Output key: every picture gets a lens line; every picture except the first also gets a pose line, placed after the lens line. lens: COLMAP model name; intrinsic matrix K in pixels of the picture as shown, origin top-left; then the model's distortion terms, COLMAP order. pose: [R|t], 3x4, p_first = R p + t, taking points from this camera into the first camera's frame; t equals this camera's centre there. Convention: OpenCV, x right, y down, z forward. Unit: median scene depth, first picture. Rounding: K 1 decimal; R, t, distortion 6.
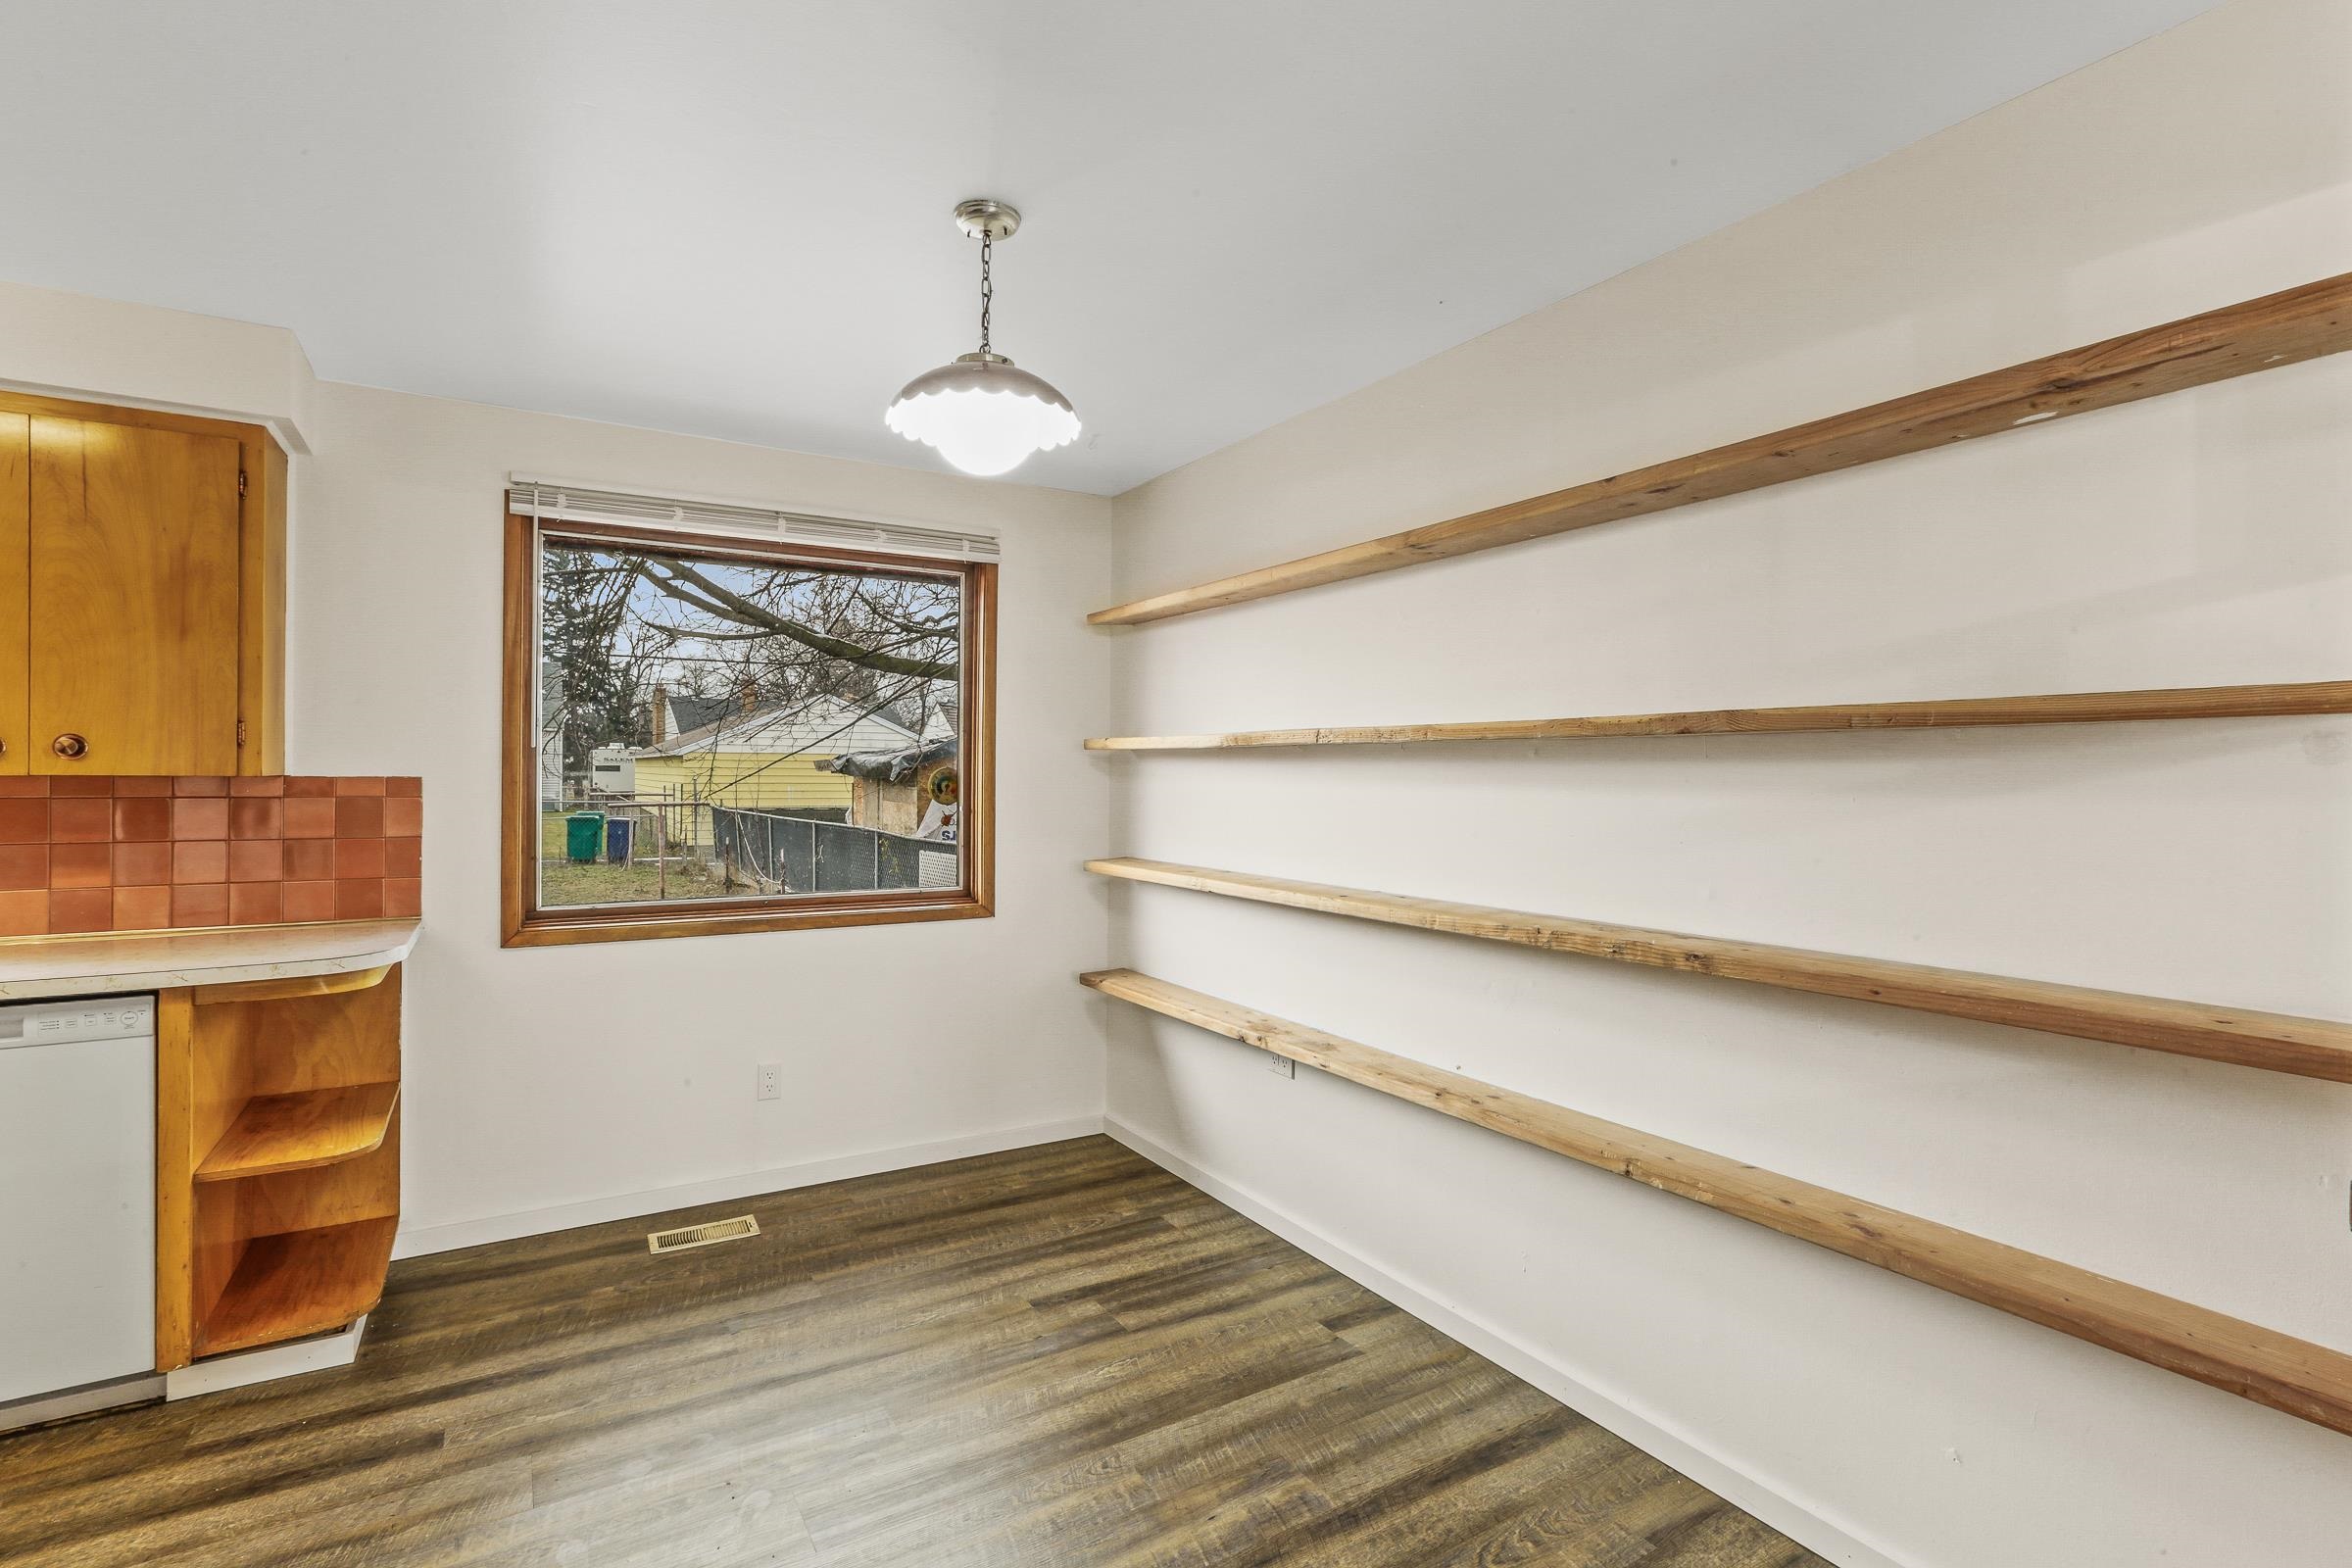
lens RADIAL K [[1084.7, 0, 1172.0], [0, 1084.7, 778.9], [0, 0, 1]] dist [-0.001000, -0.000307]
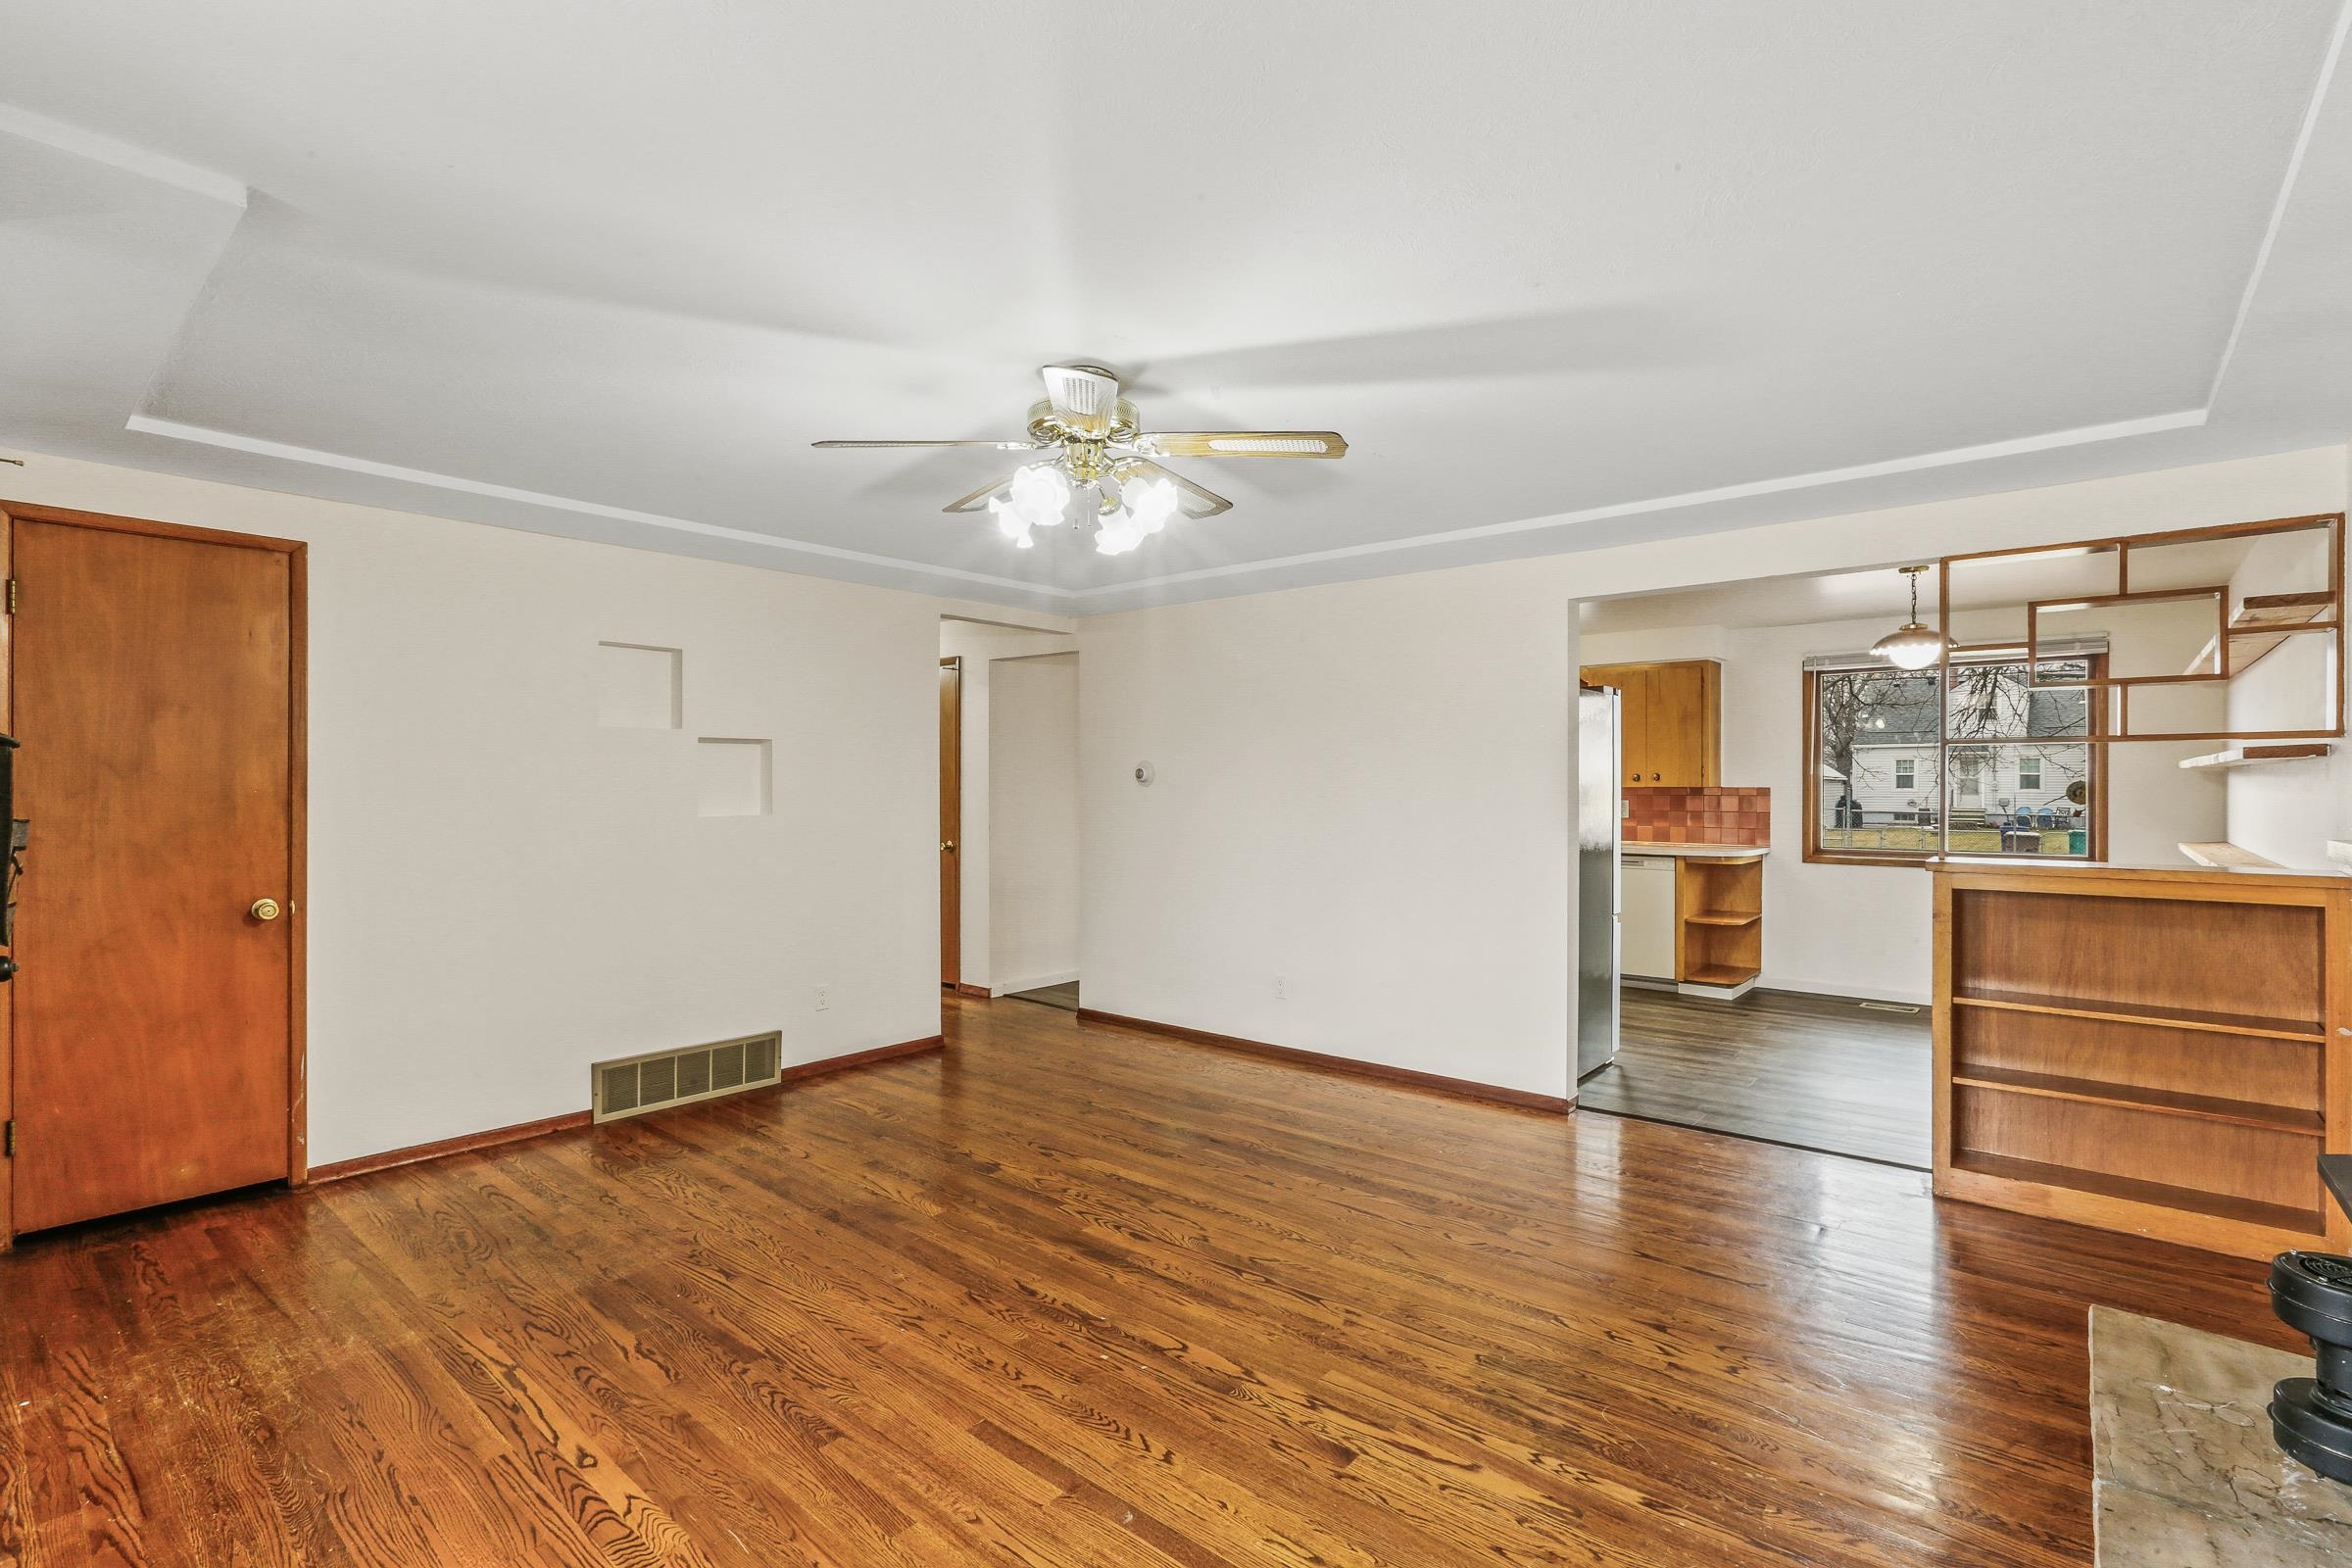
lens RADIAL K [[1084.7, 0, 1175.1], [0, 1084.7, 785.0], [0, 0, 1]] dist [-0.001000, -0.000307]
pose [[0.322654, -0.001225, -0.946516, 1.213730], [-0.003596, 0.999990, -0.002520, 0.004126], [0.946510, 0.004217, 0.322647, -1.071768]]
